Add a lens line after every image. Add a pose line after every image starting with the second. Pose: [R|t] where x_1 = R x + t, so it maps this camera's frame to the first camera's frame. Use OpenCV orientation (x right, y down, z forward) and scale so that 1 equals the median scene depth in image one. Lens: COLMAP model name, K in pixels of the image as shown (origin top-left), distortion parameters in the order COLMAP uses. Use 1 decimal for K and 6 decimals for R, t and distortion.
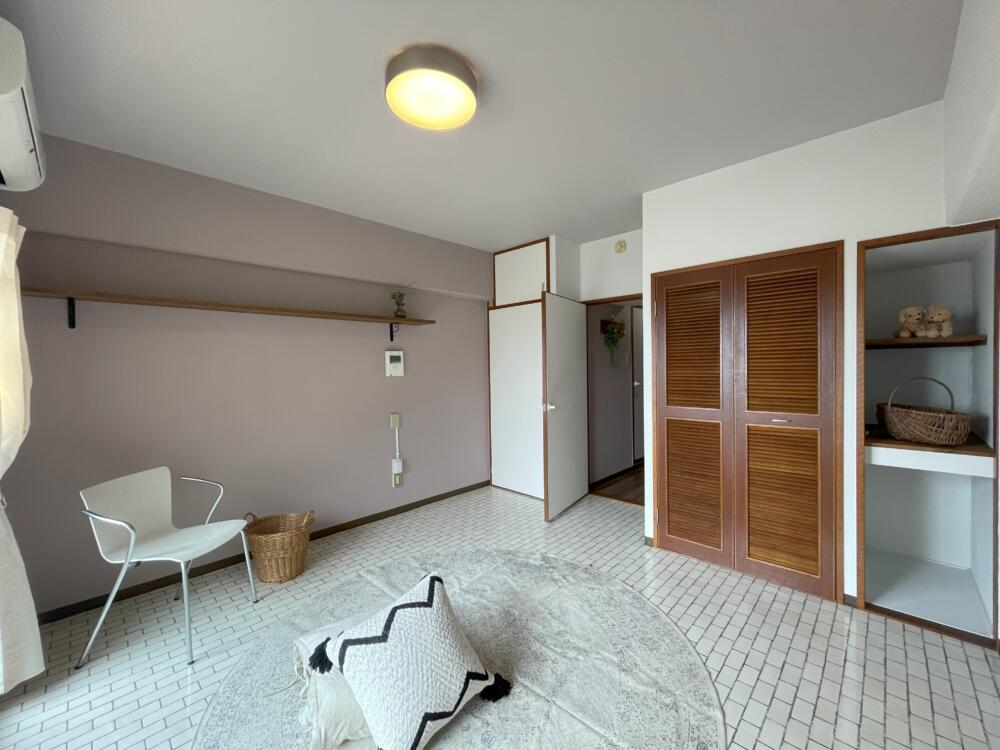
lens RADIAL K [[398.4, 0, 500.0], [0, 398.4, 375.0], [0, 0, 1]] dist [-0.000392, -0.000001]
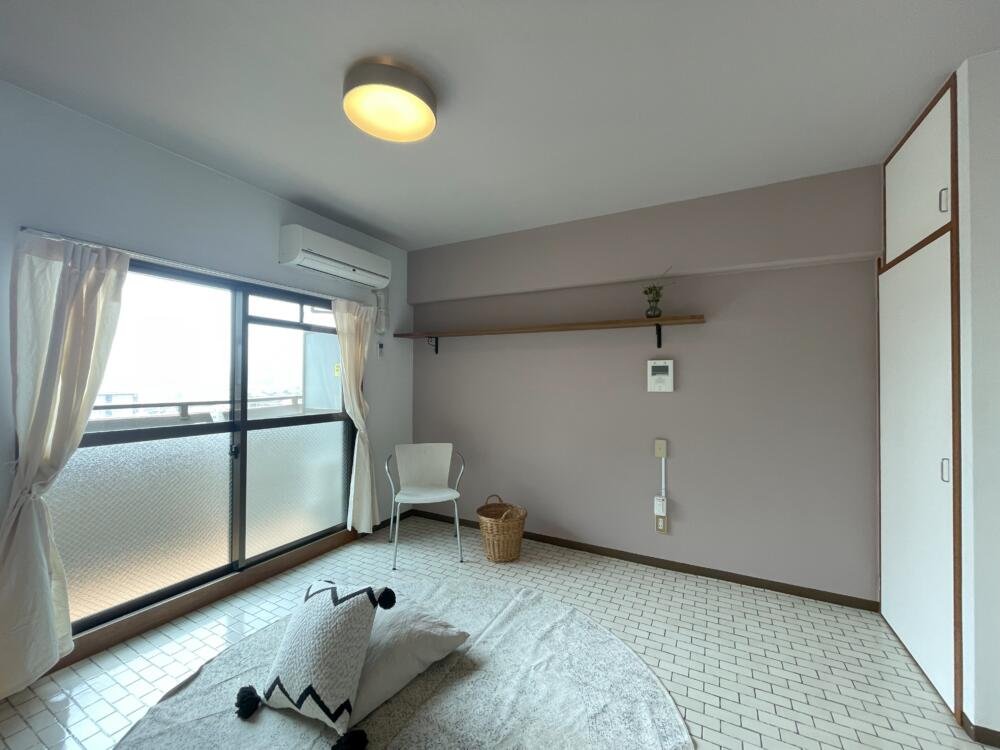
lens RADIAL K [[403.2, 0, 498.8], [0, 403.2, 374.4], [0, 0, 1]] dist [-0.002732, -0.000109]
pose [[0.275899, 0.006011, -0.961168, 0.424665], [-0.029601, 0.999559, -0.002246, -0.020086], [0.960731, 0.029072, 0.275956, 0.476788]]
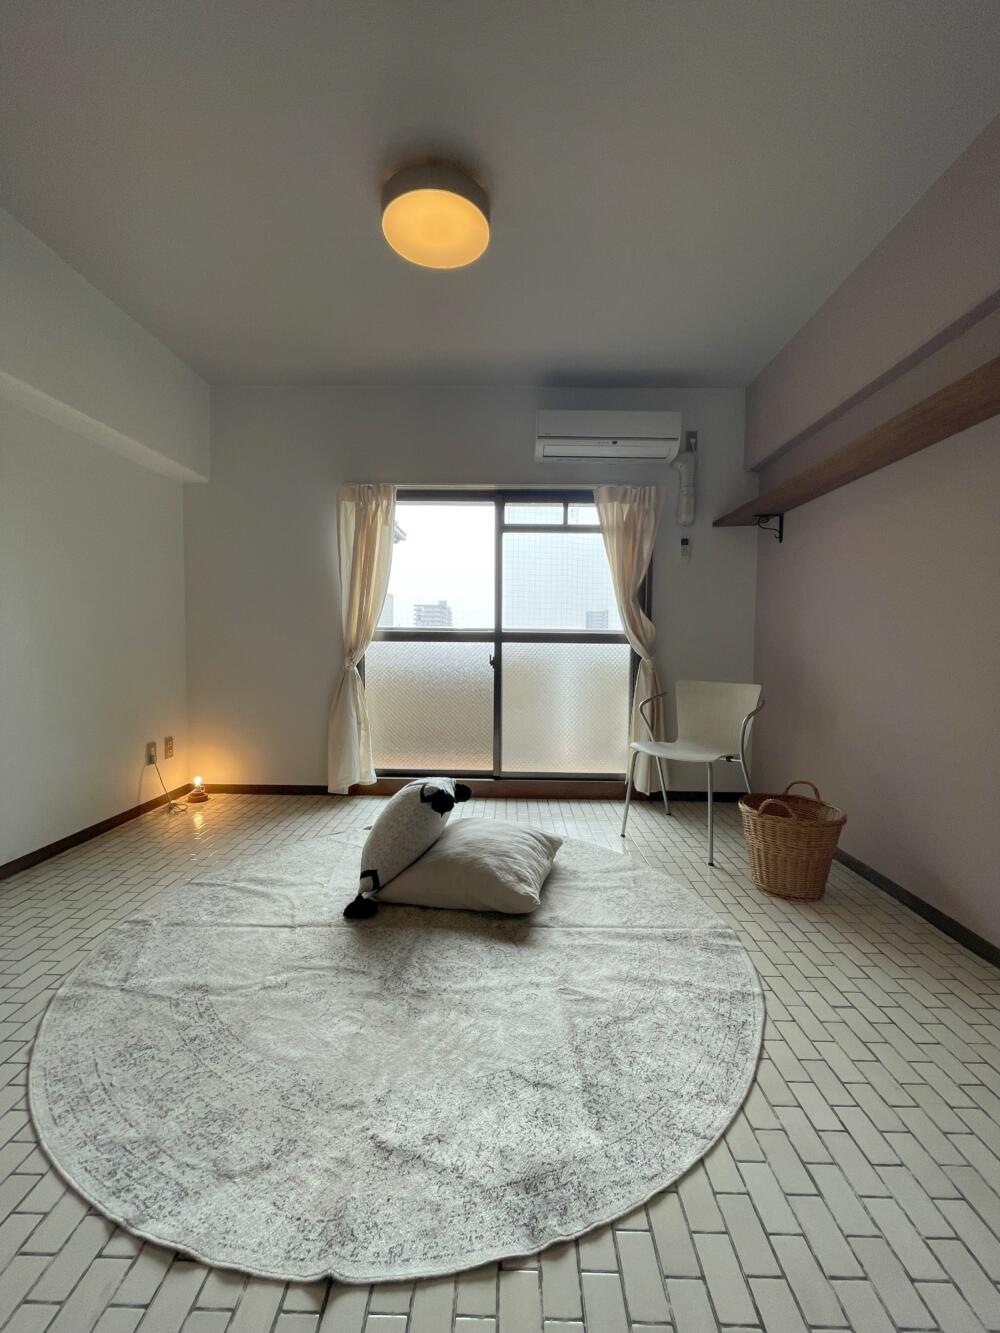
lens RADIAL K [[537.4, 0, 503.0], [0, 537.4, 668.7], [0, 0, 1]] dist [-0.002732, -0.000109]
pose [[-0.731101, 0.040965, -0.681038, 0.254784], [-0.010973, 0.997361, 0.071773, 0.071840], [0.682181, 0.059947, -0.728722, 0.946947]]
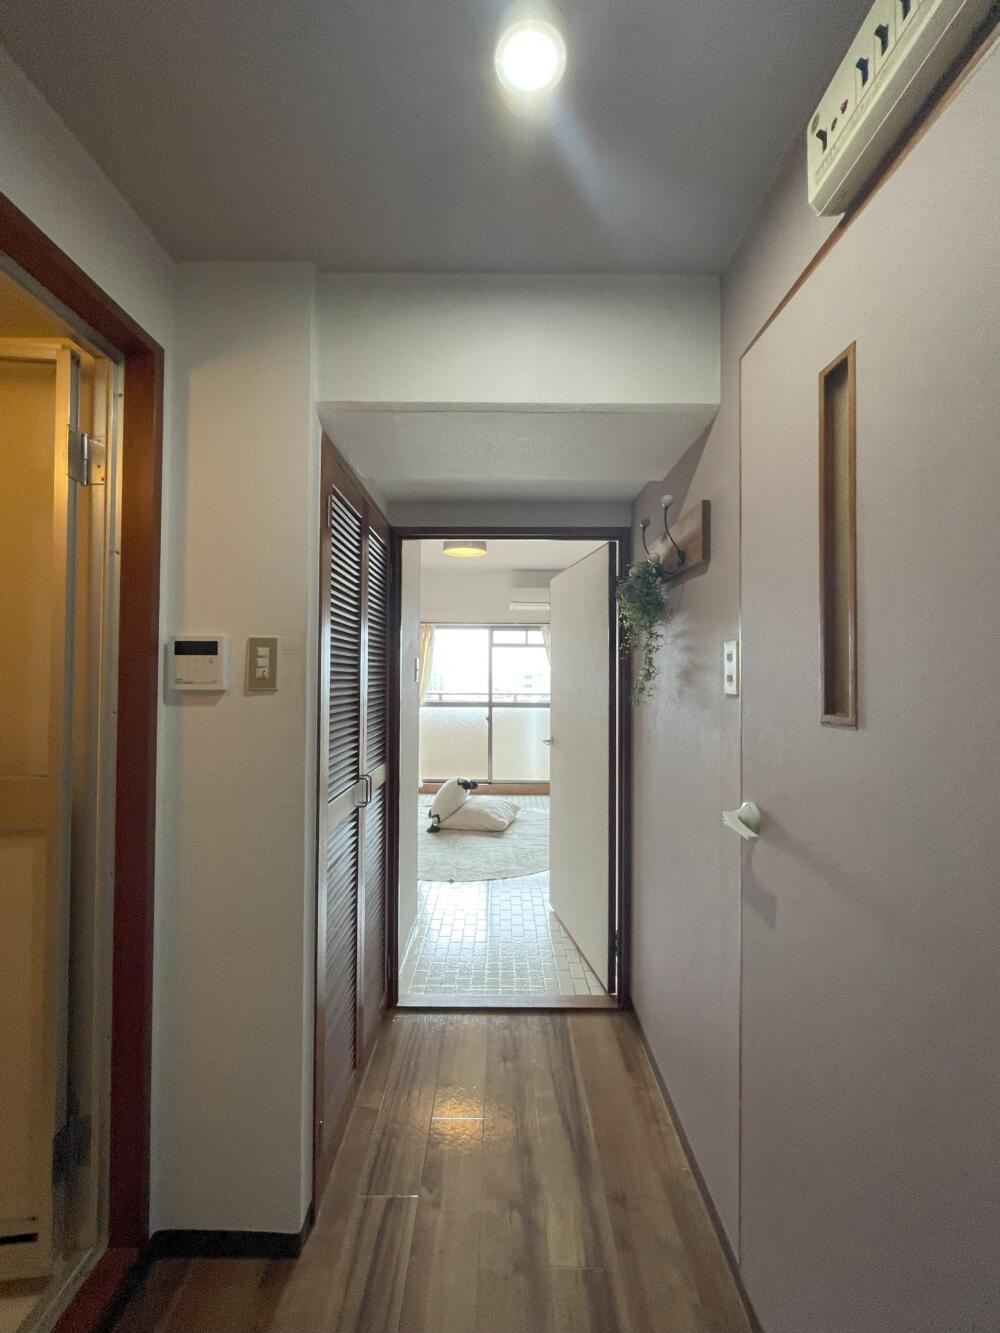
lens RADIAL K [[537.4, 0, 503.0], [0, 537.4, 668.7], [0, 0, 1]] dist [-0.002732, -0.000109]
pose [[-0.721624, 0.003283, -0.692278, 0.781601], [-0.005106, 0.999936, 0.010065, -0.049937], [0.692267, 0.010798, -0.721561, 1.523216]]
